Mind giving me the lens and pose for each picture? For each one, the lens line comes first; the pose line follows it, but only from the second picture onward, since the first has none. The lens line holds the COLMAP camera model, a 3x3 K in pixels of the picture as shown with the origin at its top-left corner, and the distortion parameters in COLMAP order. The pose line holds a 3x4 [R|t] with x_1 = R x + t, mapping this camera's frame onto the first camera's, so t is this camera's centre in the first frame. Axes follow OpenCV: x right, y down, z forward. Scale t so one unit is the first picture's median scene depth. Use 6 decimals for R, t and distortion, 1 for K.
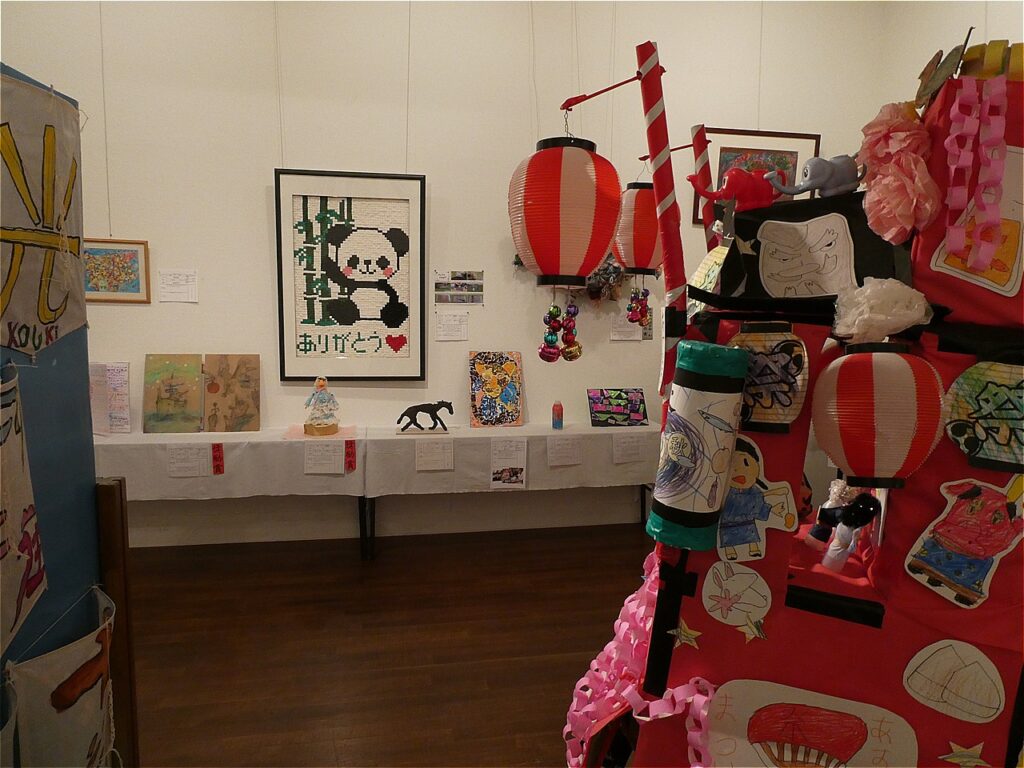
lens RADIAL K [[739.0, 0, 533.1], [0, 739.0, 384.0], [0, 0, 1]] dist [0.002137, 0.000517]
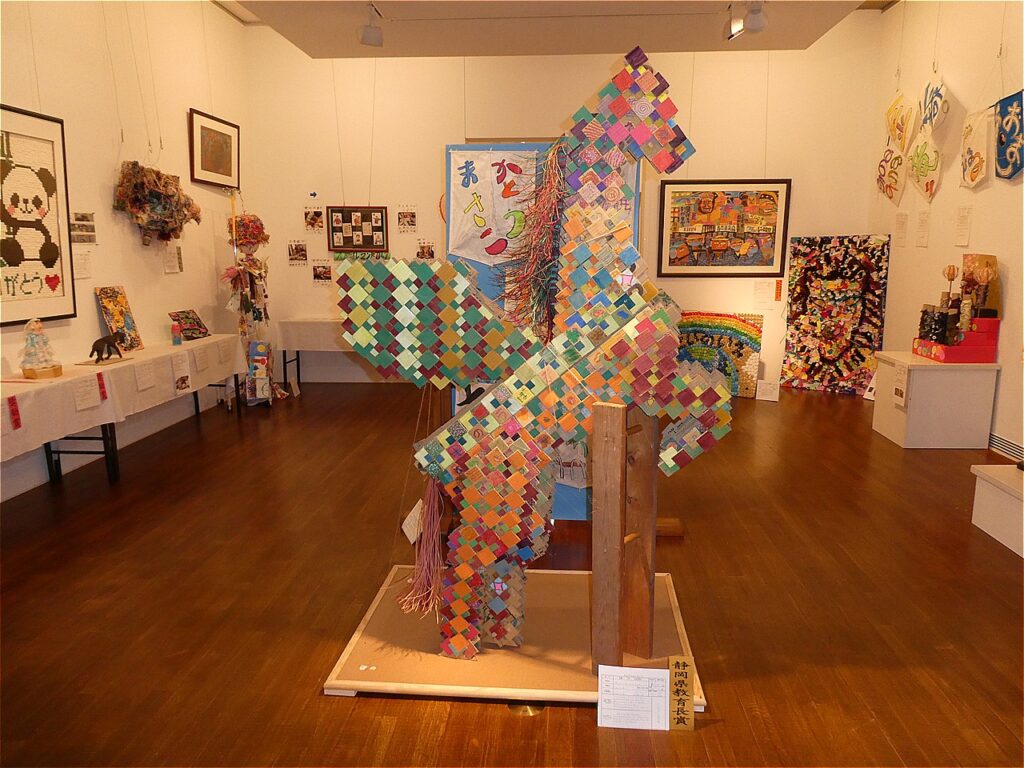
lens RADIAL K [[739.0, 0, 533.1], [0, 739.0, 384.0], [0, 0, 1]] dist [0.002137, 0.000517]
pose [[0.233958, -0.186962, 0.954101, -1.048079], [0.107706, 0.980280, 0.165681, -0.016645], [-0.966262, 0.064000, 0.249481, 0.117382]]
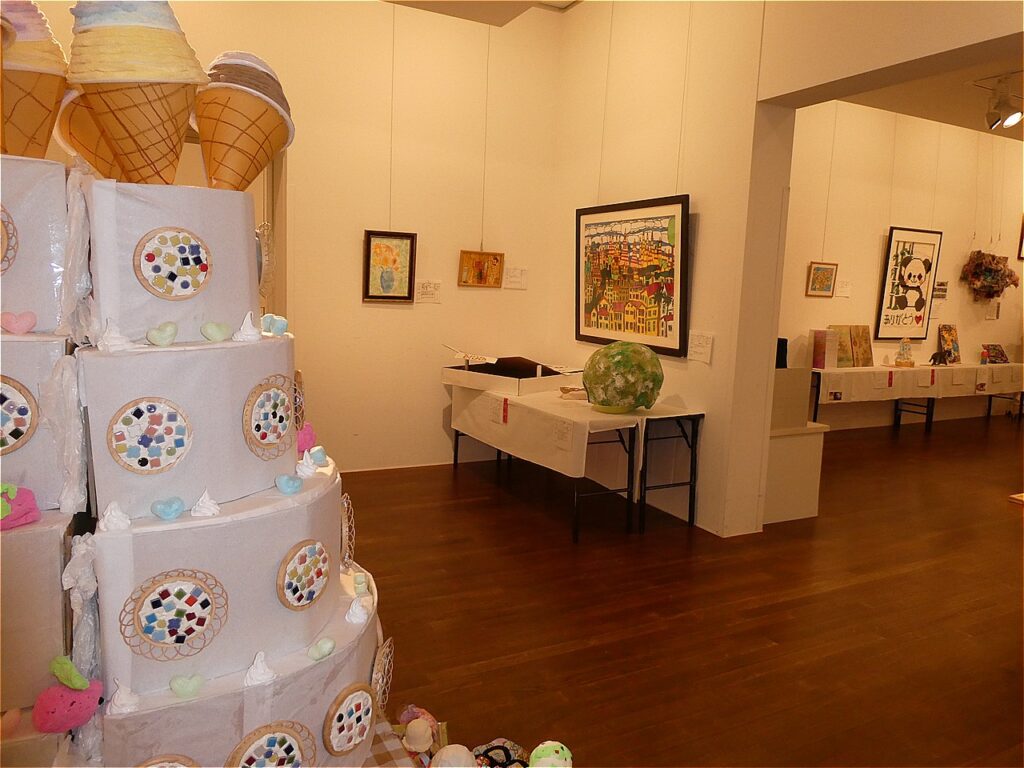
lens RADIAL K [[739.0, 0, 533.1], [0, 739.0, 384.0], [0, 0, 1]] dist [0.002137, 0.000517]
pose [[0.952580, -0.019575, 0.303657, -1.721286], [0.009737, 0.999379, 0.033877, 0.035644], [-0.304131, -0.029314, 0.952179, -0.503661]]
